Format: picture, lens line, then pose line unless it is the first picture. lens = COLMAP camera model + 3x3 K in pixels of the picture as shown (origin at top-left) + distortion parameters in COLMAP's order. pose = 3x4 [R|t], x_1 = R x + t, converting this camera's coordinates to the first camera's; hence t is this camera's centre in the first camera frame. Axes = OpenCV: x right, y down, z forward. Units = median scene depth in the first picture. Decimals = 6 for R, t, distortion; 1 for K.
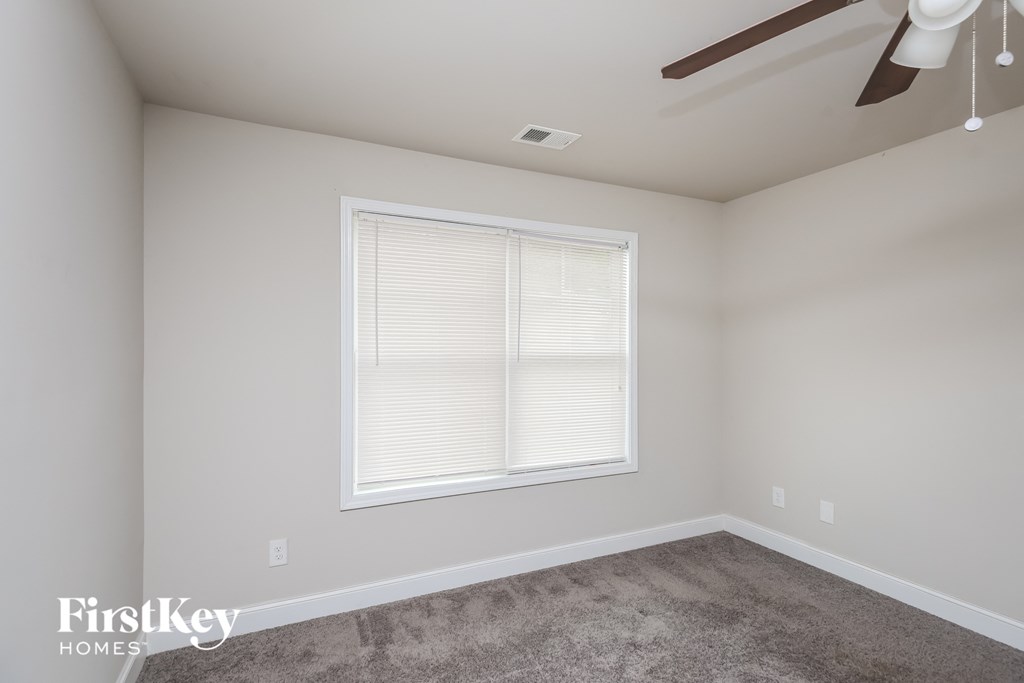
lens RADIAL K [[509.7, 0, 515.9], [0, 509.7, 357.0], [0, 0, 1]] dist [0.000286, -0.000196]
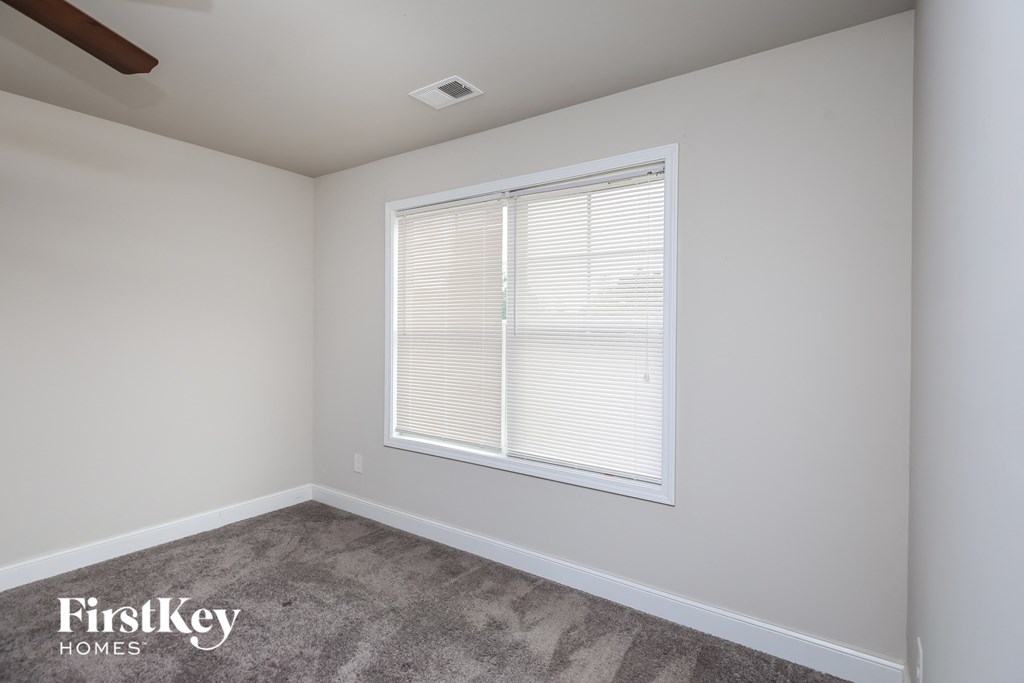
lens RADIAL K [[506.6, 0, 512.3], [0, 506.6, 338.2], [0, 0, 1]] dist [-0.014099, -0.000325]
pose [[0.482028, 0.024339, -0.875818, 0.791330], [-0.014031, 0.999700, 0.020059, -0.002890], [0.876043, 0.002620, 0.482225, 0.562047]]
